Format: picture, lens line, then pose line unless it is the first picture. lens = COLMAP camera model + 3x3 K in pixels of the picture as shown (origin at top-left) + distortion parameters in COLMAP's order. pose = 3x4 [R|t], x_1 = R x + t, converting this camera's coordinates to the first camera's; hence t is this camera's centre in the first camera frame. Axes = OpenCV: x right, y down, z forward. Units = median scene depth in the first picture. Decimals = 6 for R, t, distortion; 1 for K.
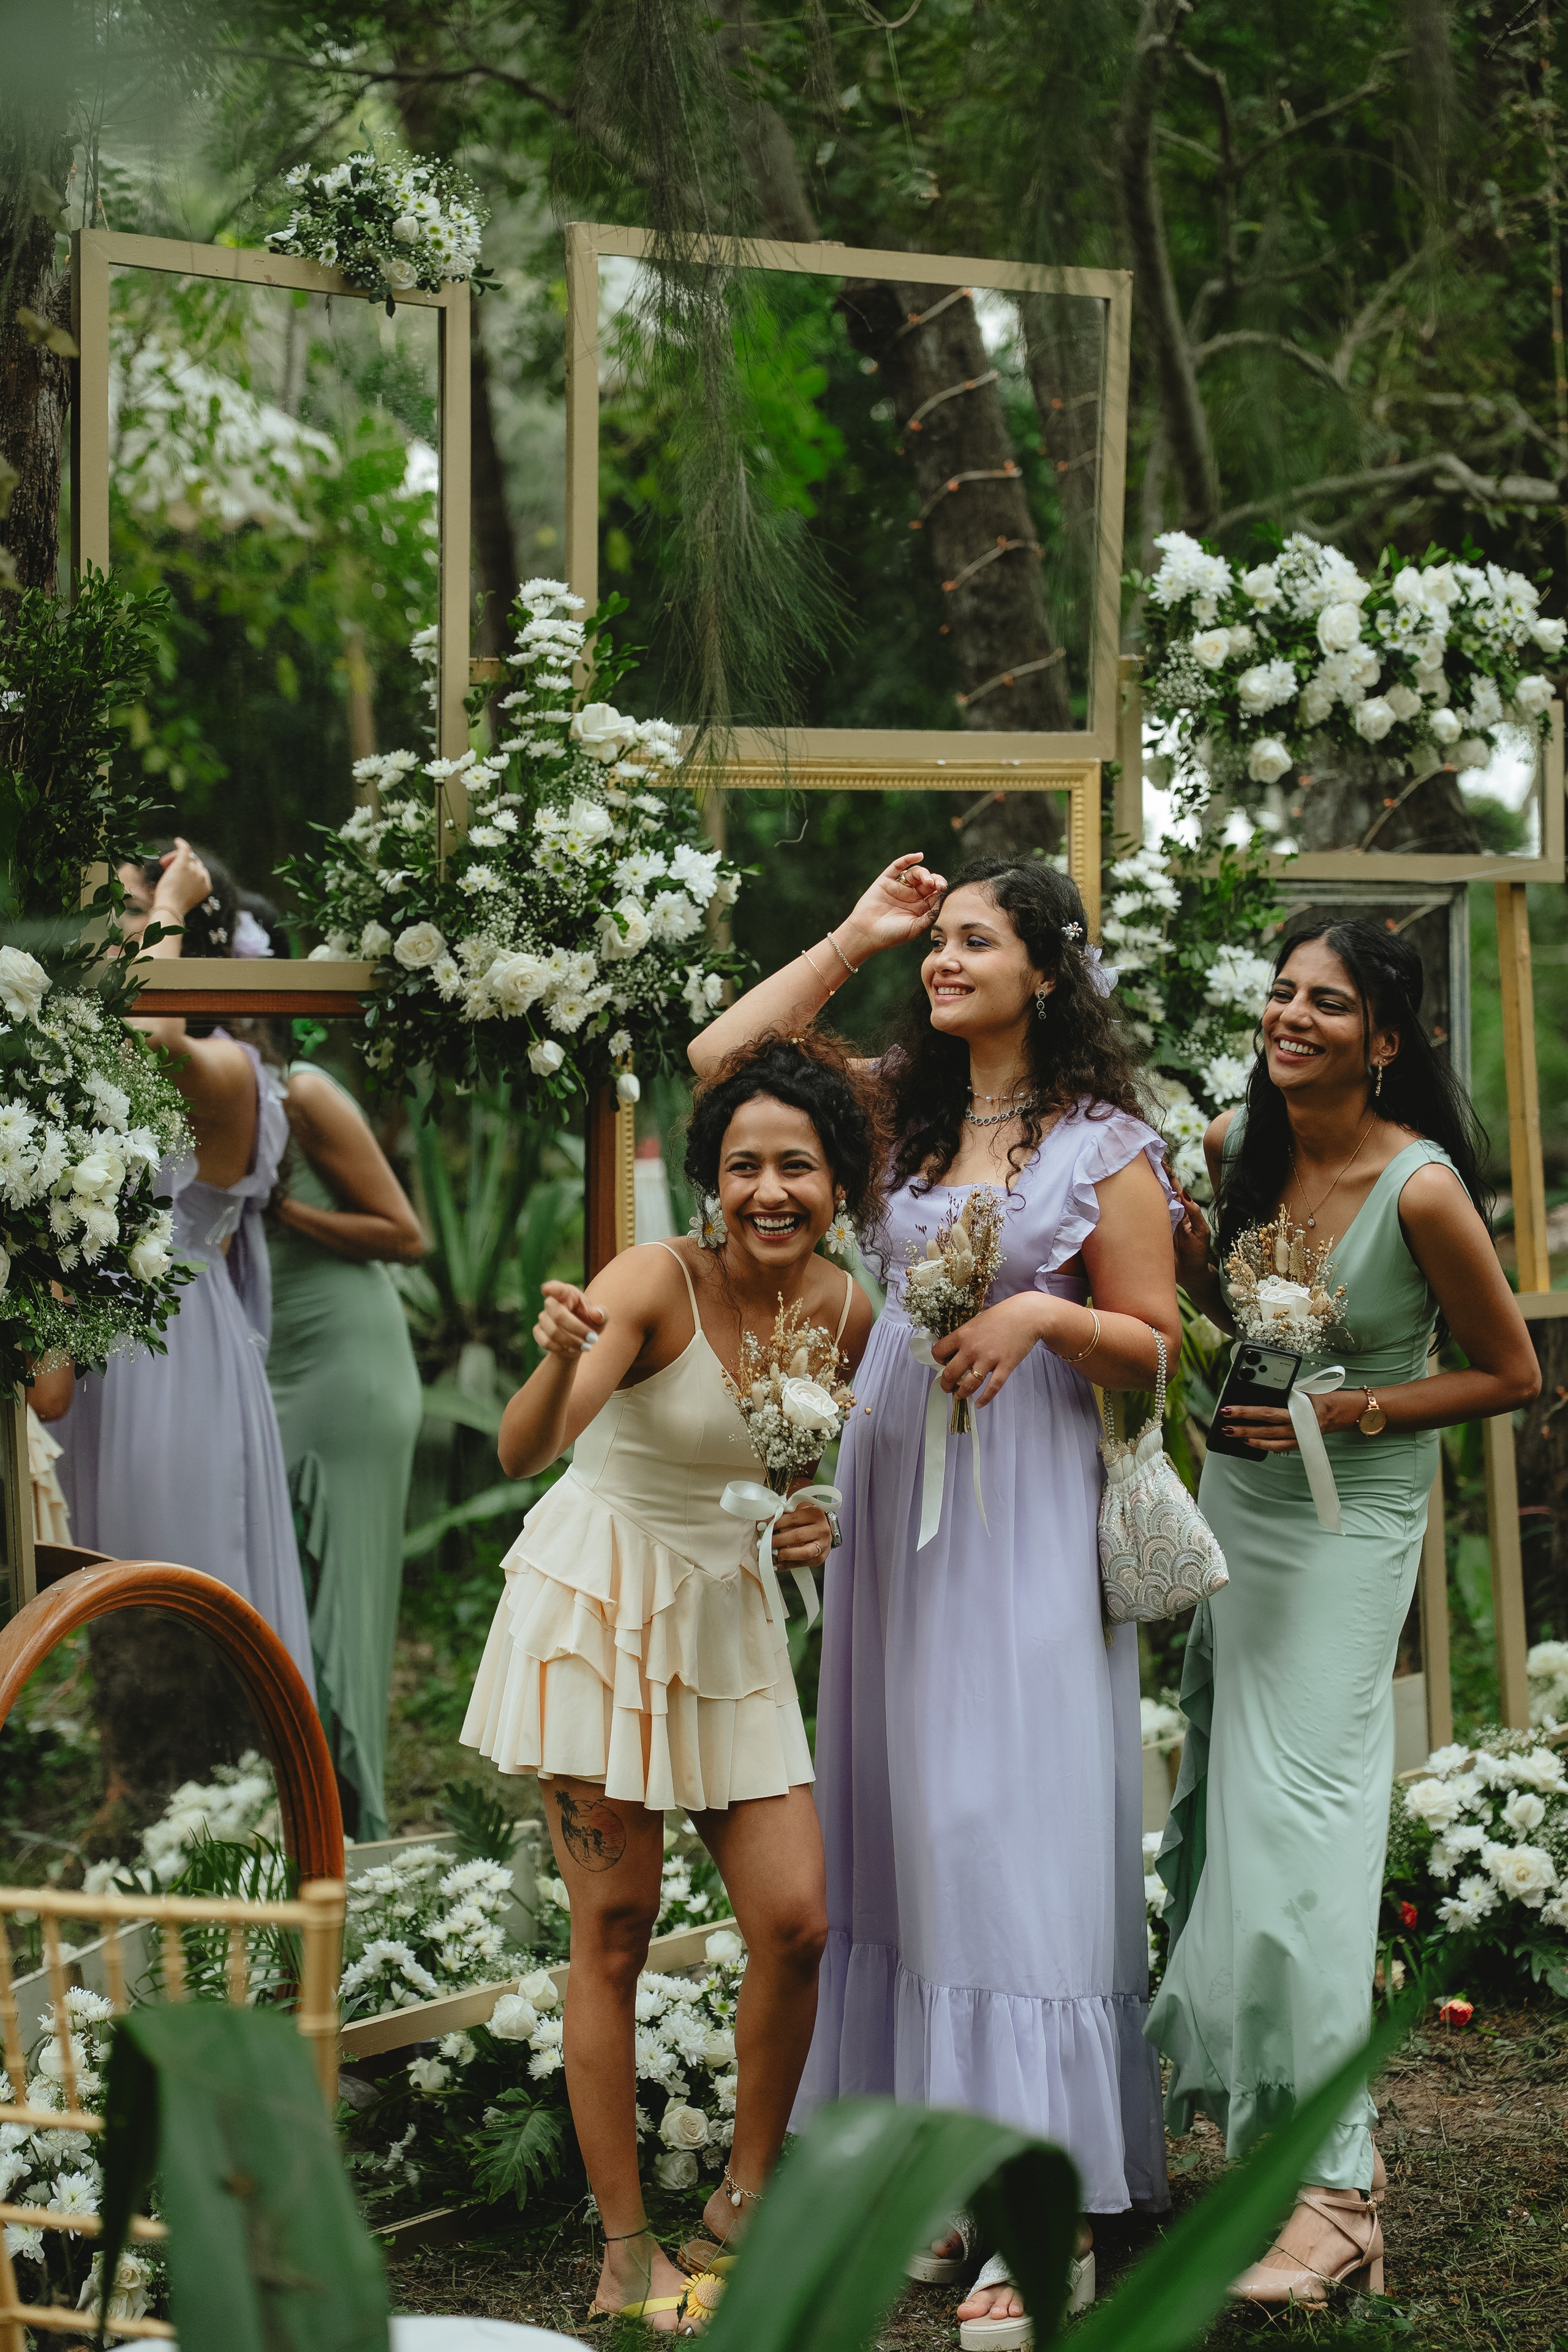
lens RADIAL K [[4534.1, 0, 833.8], [0, 4534.1, 1177.8], [0, 0, 1]] dist [0.633453, -3.733024]
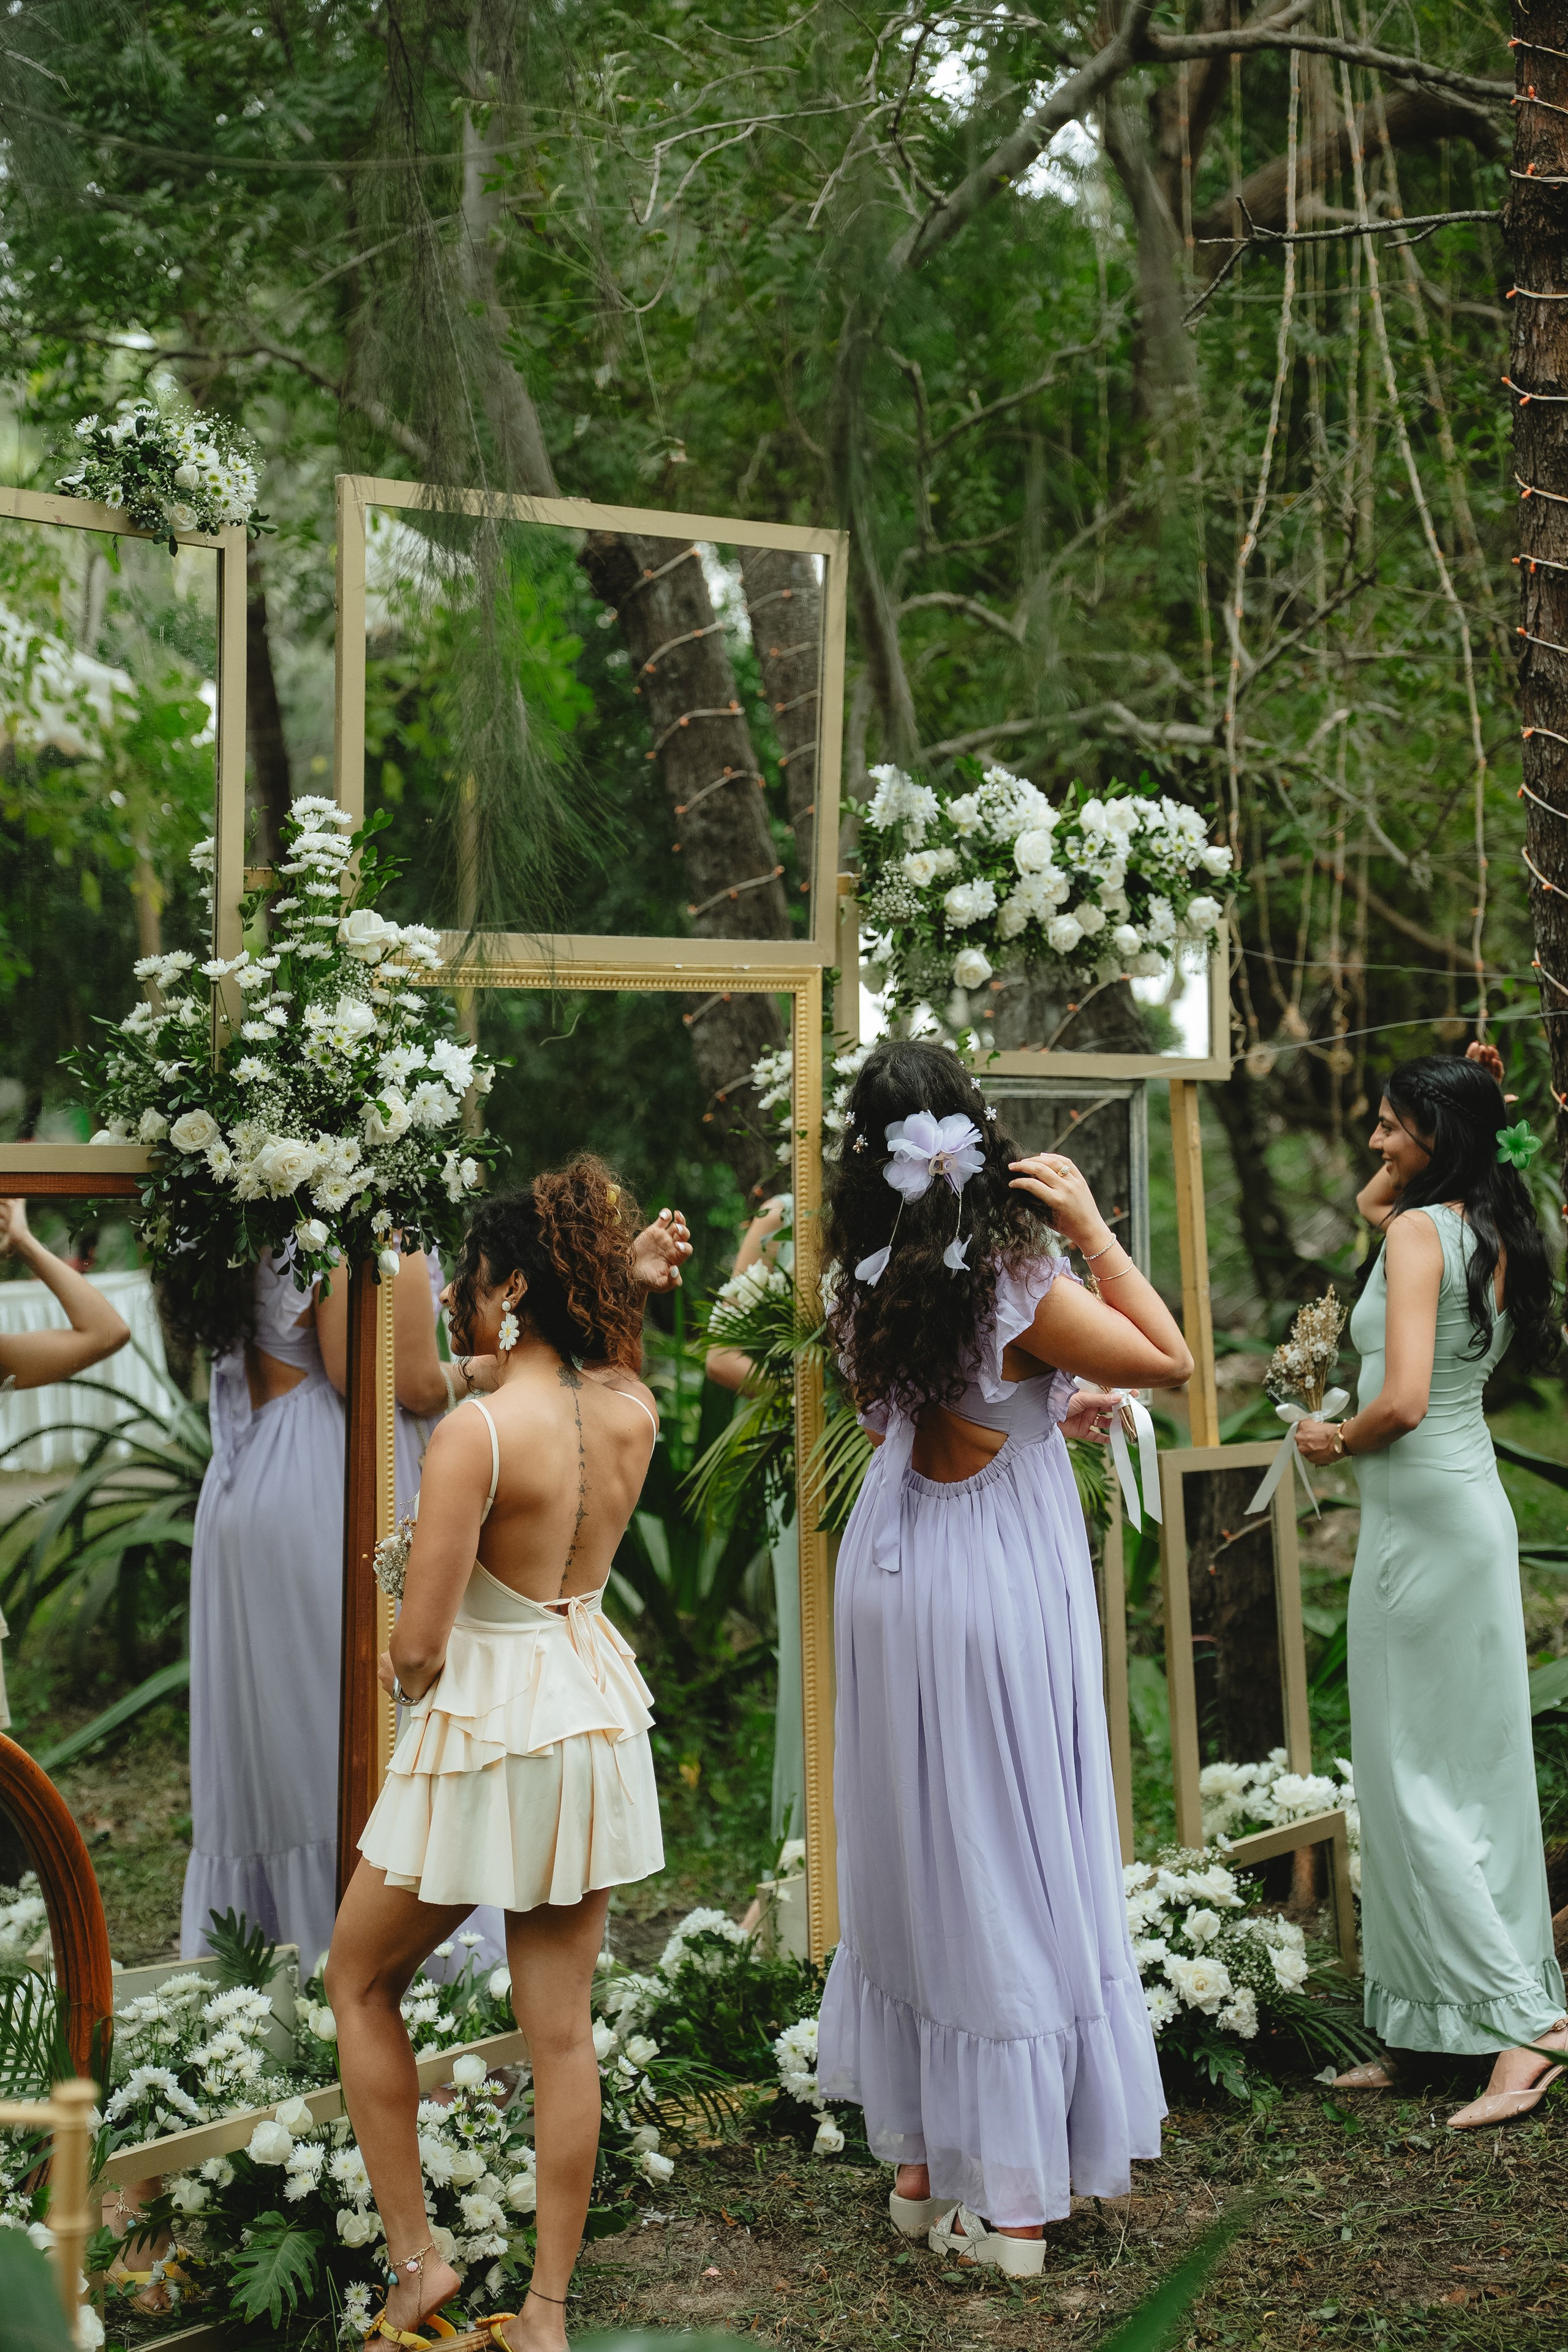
lens RADIAL K [[3914.2, 0, 790.9], [0, 3914.2, 1182.3], [0, 0, 1]] dist [0.482596, -2.116760]
pose [[0.998358, 0.005054, 0.057052, -0.003008], [-0.003043, 0.999372, -0.035292, -0.005610], [-0.057194, 0.035060, 0.997747, 0.055015]]
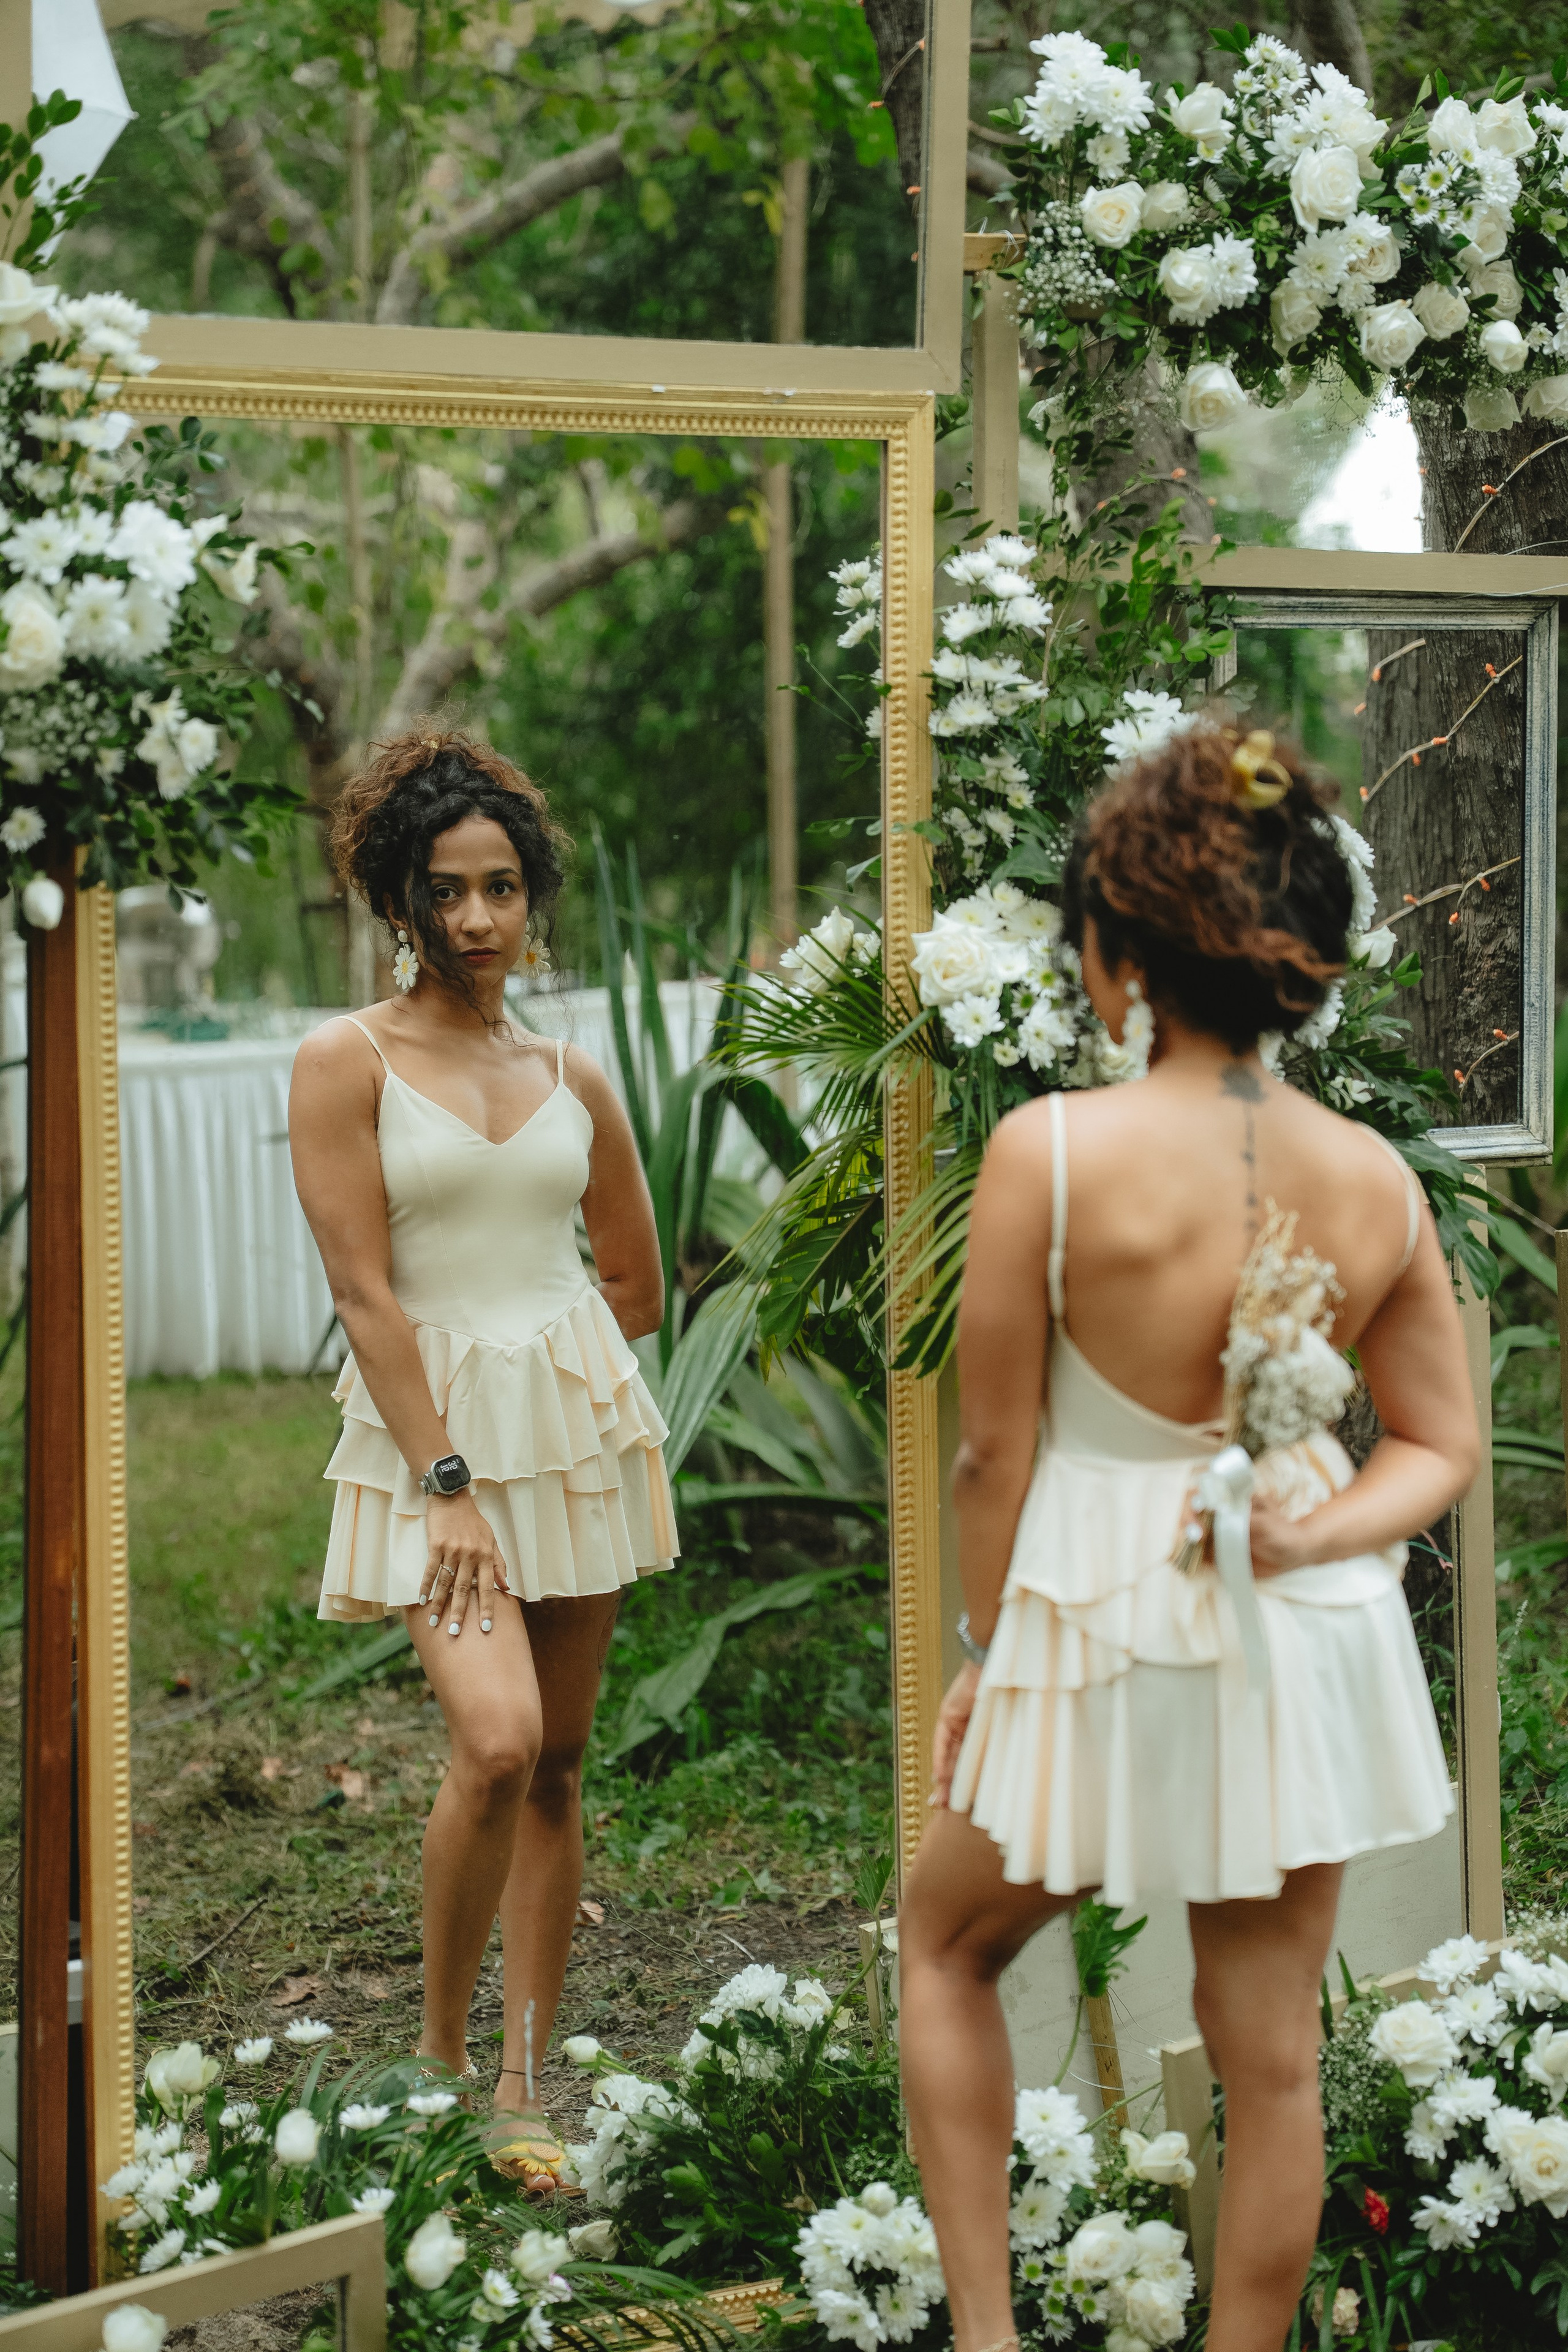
lens RADIAL K [[4544.4, 0, 784.0], [0, 4544.4, 1176.0], [0, 0, 1]] dist [0.621532, -3.636385]
pose [[0.995019, 0.016745, -0.098269, 0.103376], [-0.012348, 0.998902, 0.045186, -0.011367], [0.098918, -0.043747, 0.994133, 0.357010]]
